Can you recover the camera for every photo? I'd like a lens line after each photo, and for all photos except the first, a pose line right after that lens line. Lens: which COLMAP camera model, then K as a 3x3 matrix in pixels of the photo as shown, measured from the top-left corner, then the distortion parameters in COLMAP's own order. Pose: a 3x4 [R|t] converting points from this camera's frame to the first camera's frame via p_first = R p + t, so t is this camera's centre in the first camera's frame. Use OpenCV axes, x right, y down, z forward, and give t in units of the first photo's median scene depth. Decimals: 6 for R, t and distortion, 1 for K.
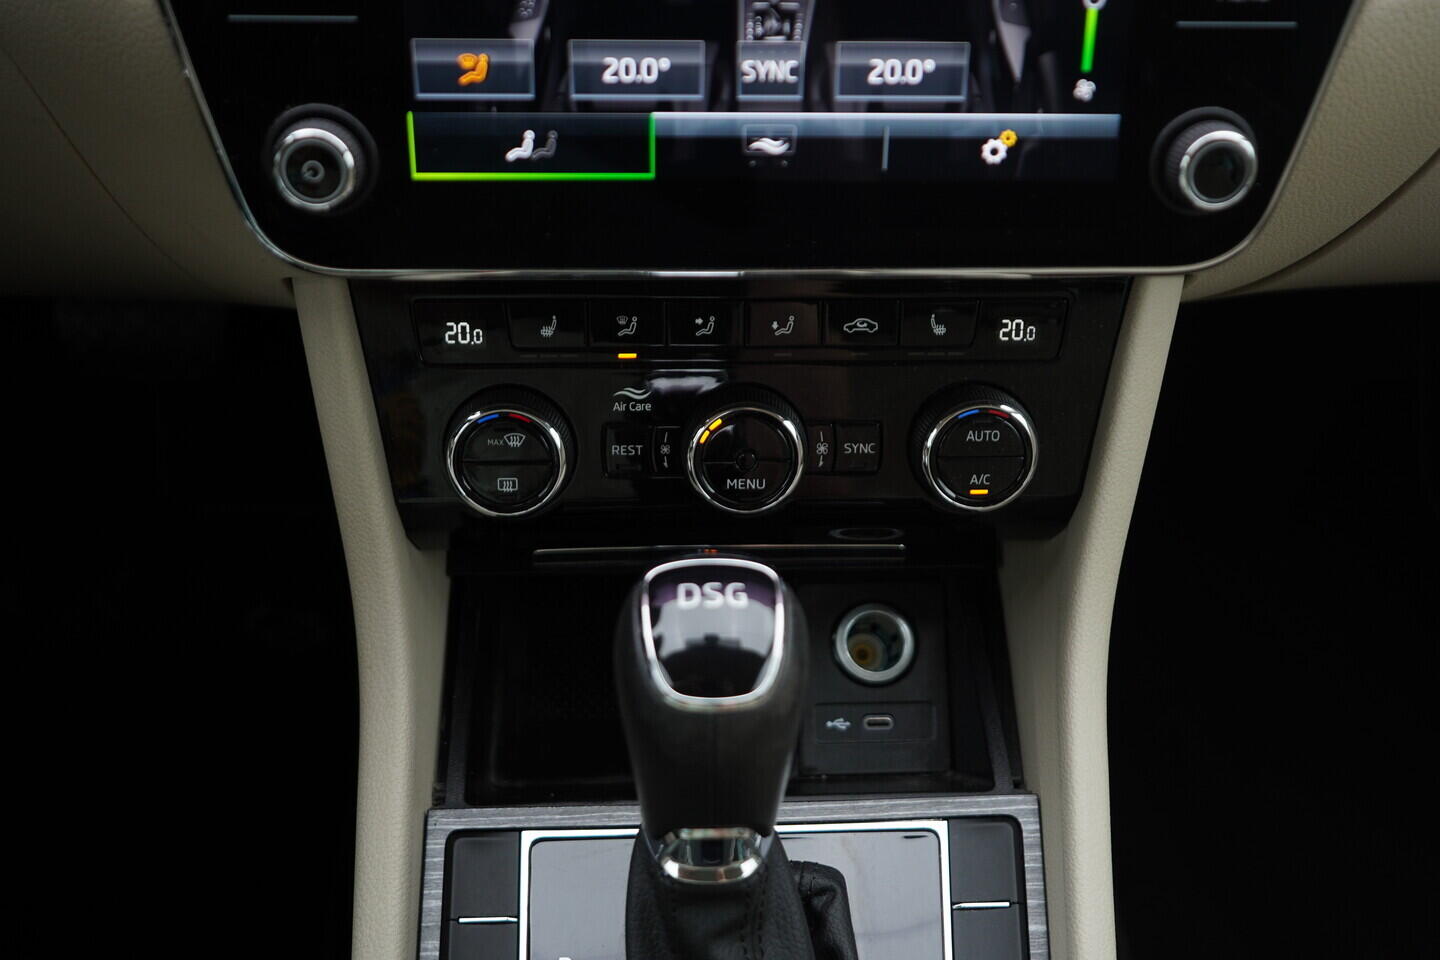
lens RADIAL K [[1463.0, 0, 724.3], [0, 1463.0, 476.2], [0, 0, 1]] dist [-0.001939, 0.015916]
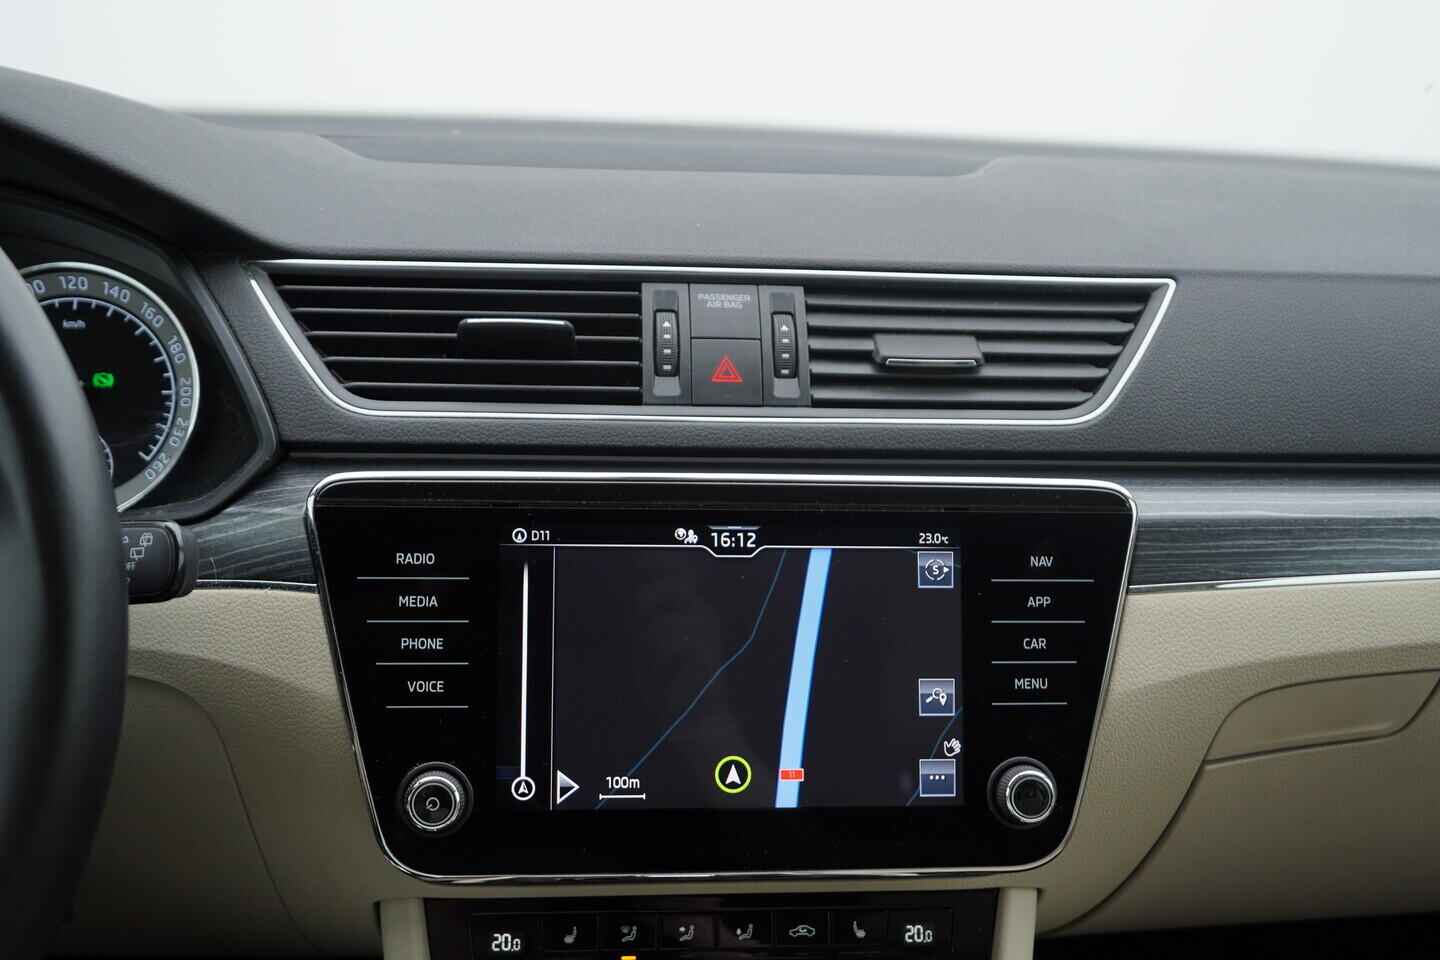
lens RADIAL K [[1463.0, 0, 724.3], [0, 1463.0, 476.2], [0, 0, 1]] dist [-0.001939, 0.015916]
pose [[0.999020, -0.007582, 0.043608, -0.042116], [0.027655, 0.876169, -0.481211, 0.219007], [-0.034559, 0.481945, 0.875520, -0.470897]]
